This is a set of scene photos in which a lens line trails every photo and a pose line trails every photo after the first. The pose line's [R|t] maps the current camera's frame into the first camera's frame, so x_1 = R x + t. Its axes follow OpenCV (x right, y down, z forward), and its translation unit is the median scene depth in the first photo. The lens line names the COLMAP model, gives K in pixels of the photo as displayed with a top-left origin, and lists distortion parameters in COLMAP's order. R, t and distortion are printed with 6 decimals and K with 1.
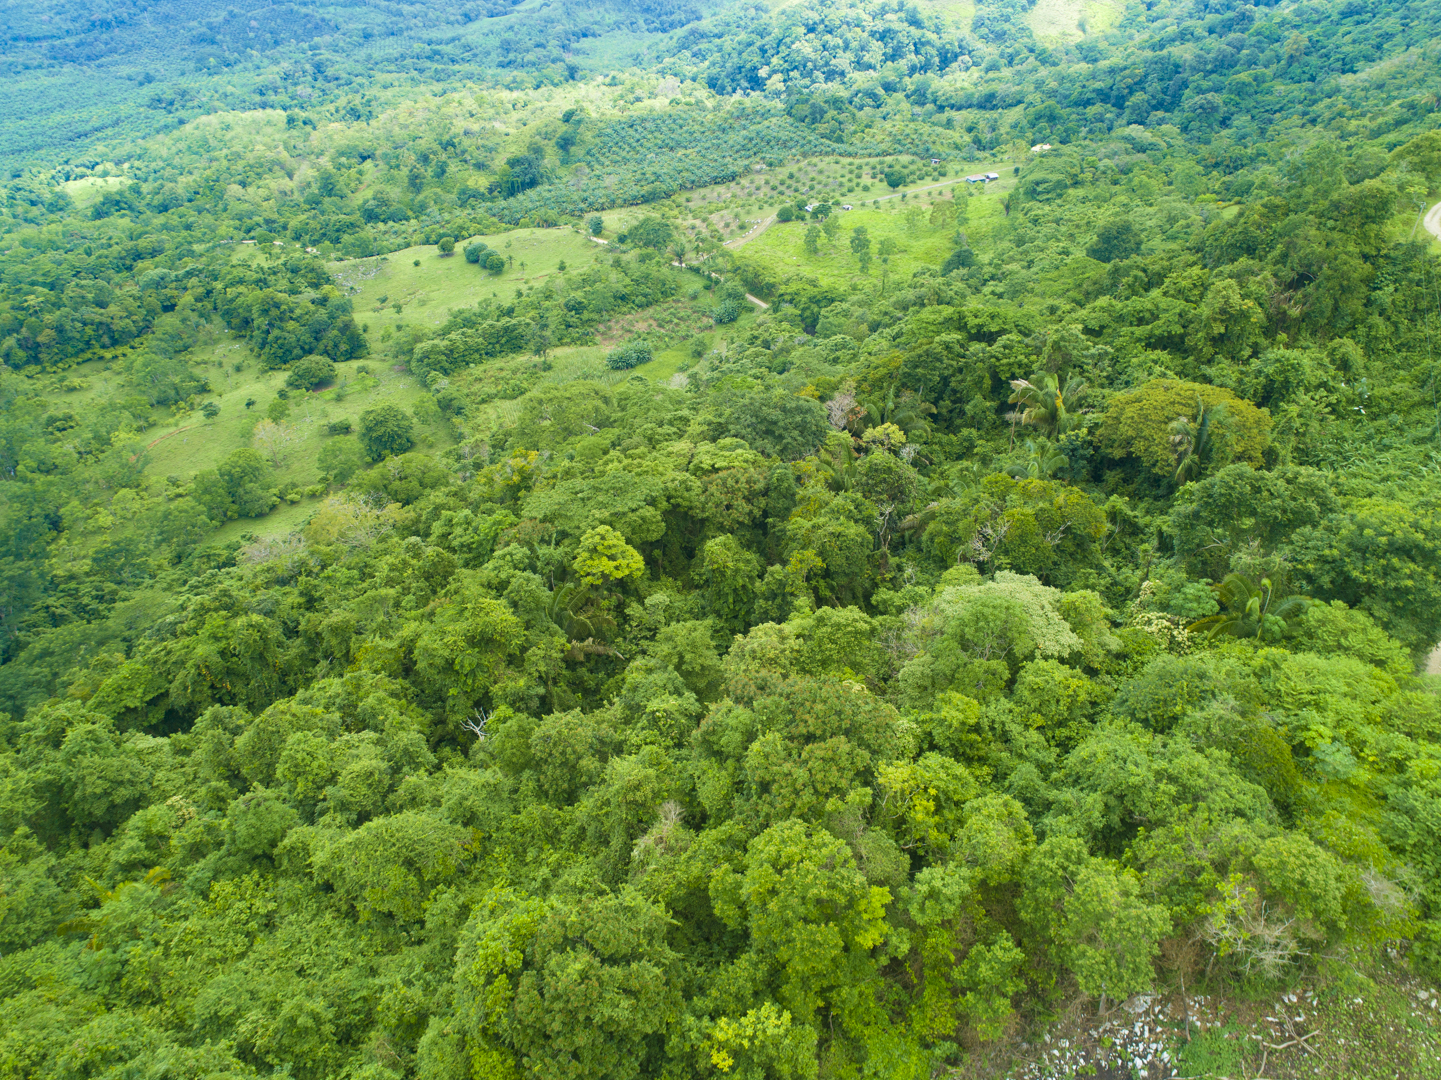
lens RADIAL K [[1093.3, 0, 721.8], [0, 1093.3, 542.0], [0, 0, 1]] dist [-0.021846, 0.012526]
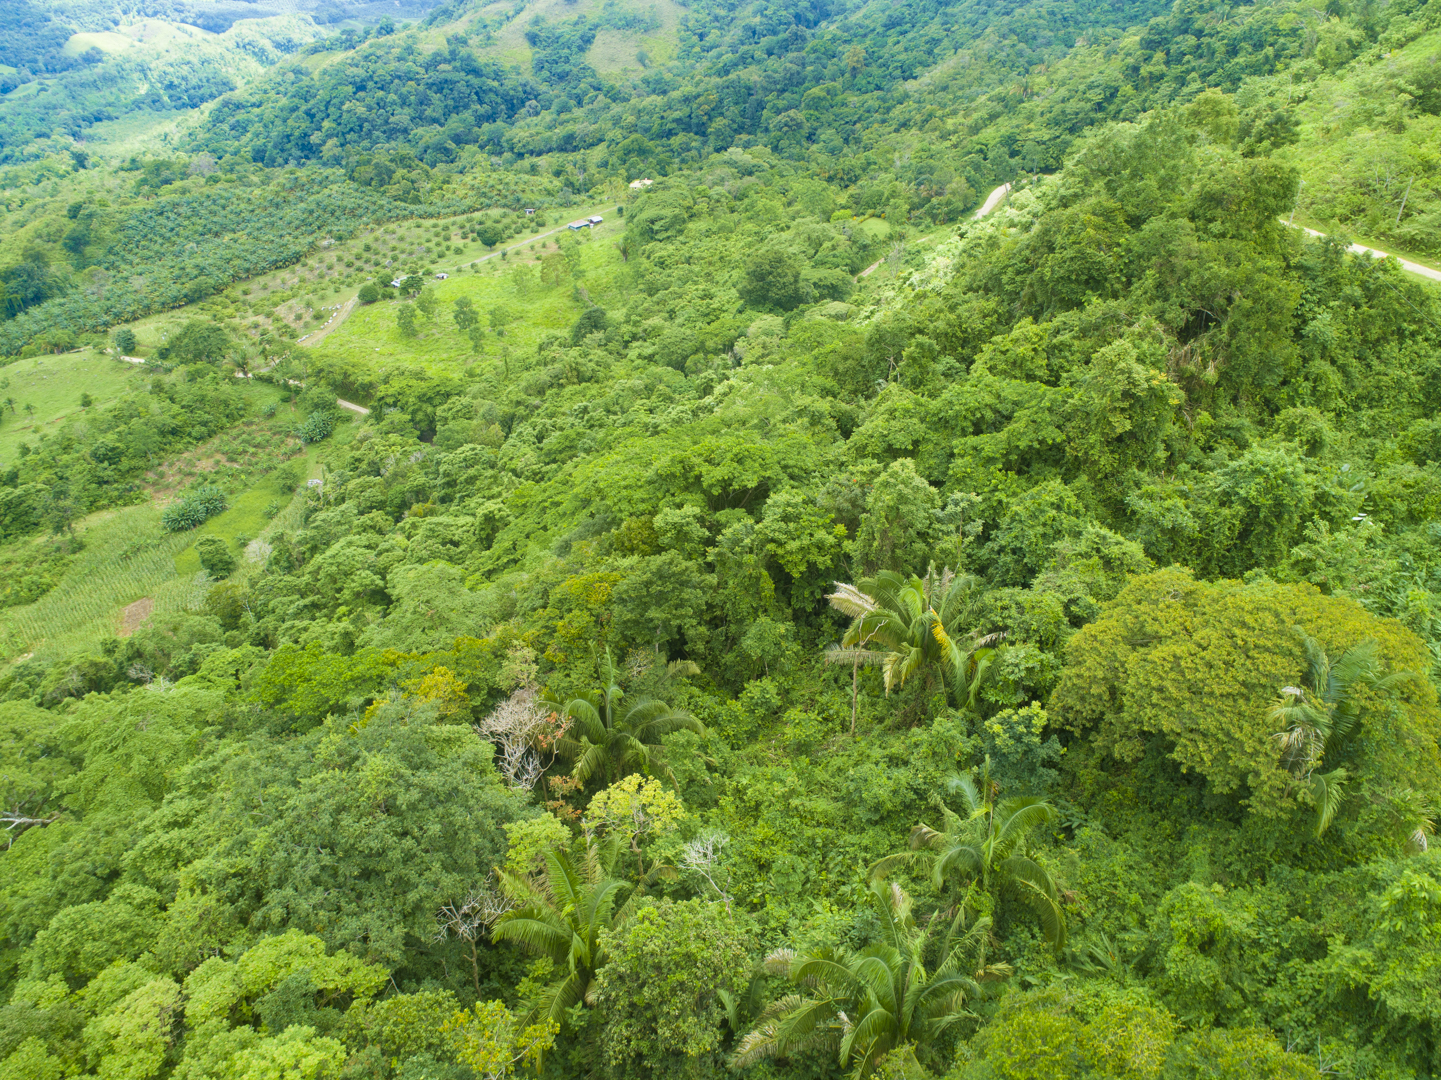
lens RADIAL K [[1093.3, 0, 721.8], [0, 1093.3, 542.0], [0, 0, 1]] dist [-0.021846, 0.012526]
pose [[0.930167, -0.206635, 0.303467, 0.017344], [0.219539, 0.975566, -0.008638, -0.048943], [-0.294267, 0.074658, 0.952803, 0.140313]]
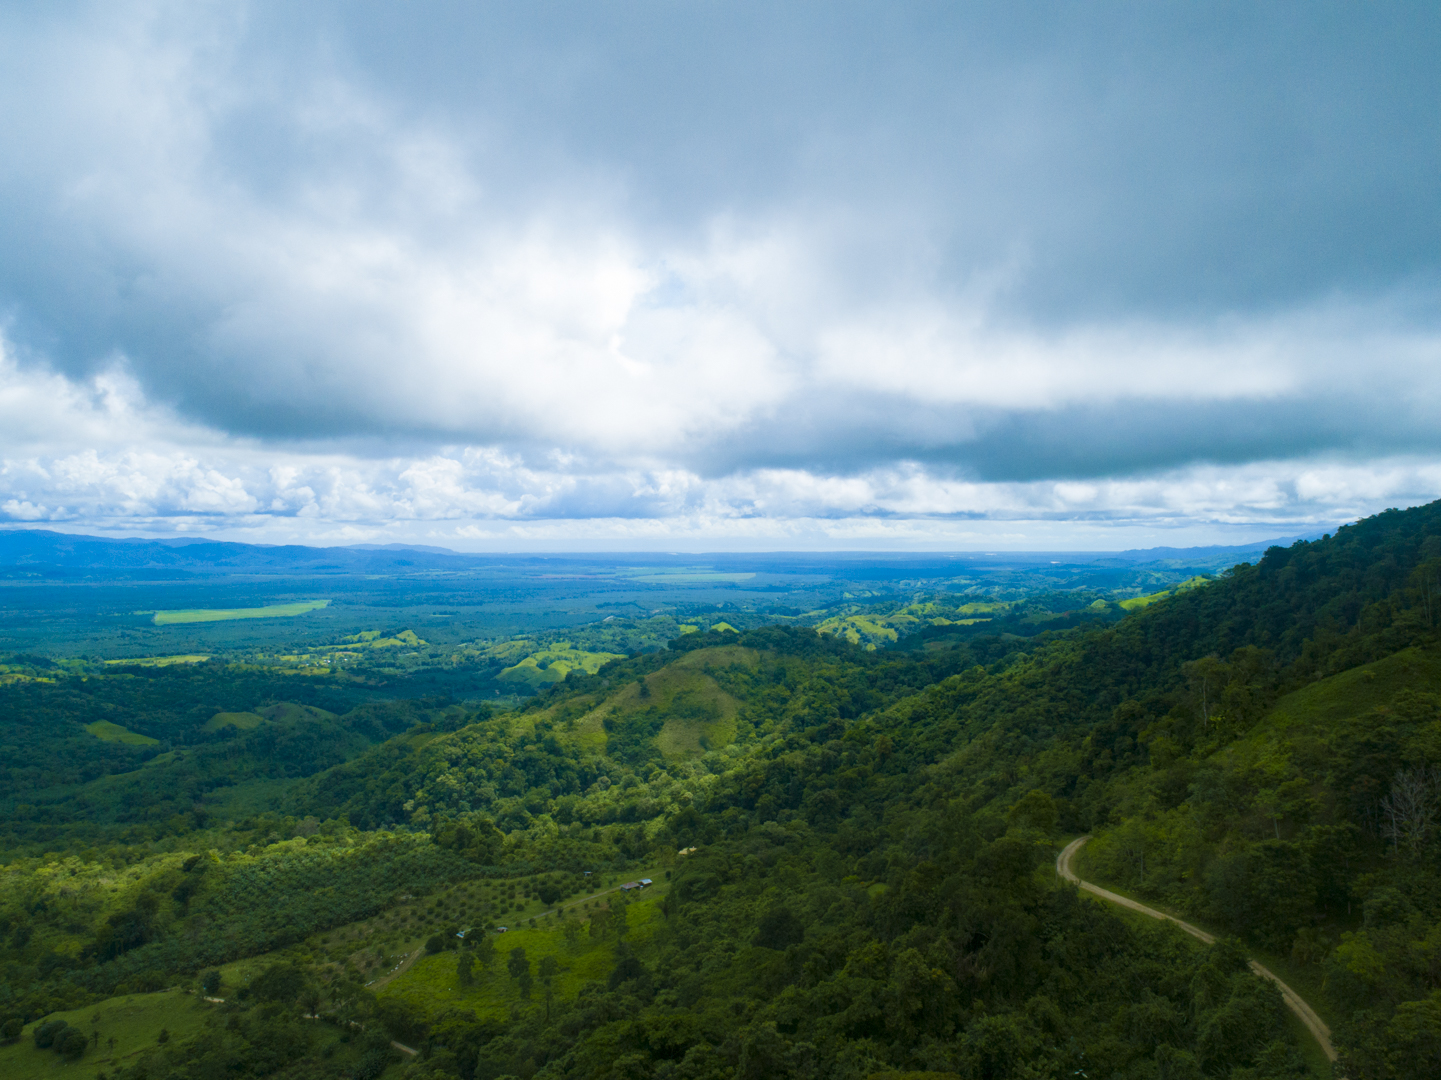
lens RADIAL K [[1093.3, 0, 721.8], [0, 1093.3, 542.0], [0, 0, 1]] dist [-0.021846, 0.012526]
pose [[0.950737, -0.003502, 0.309980, 0.004398], [0.187484, 0.802832, -0.565960, -0.005301], [-0.246880, 0.596195, 0.763938, 0.028414]]
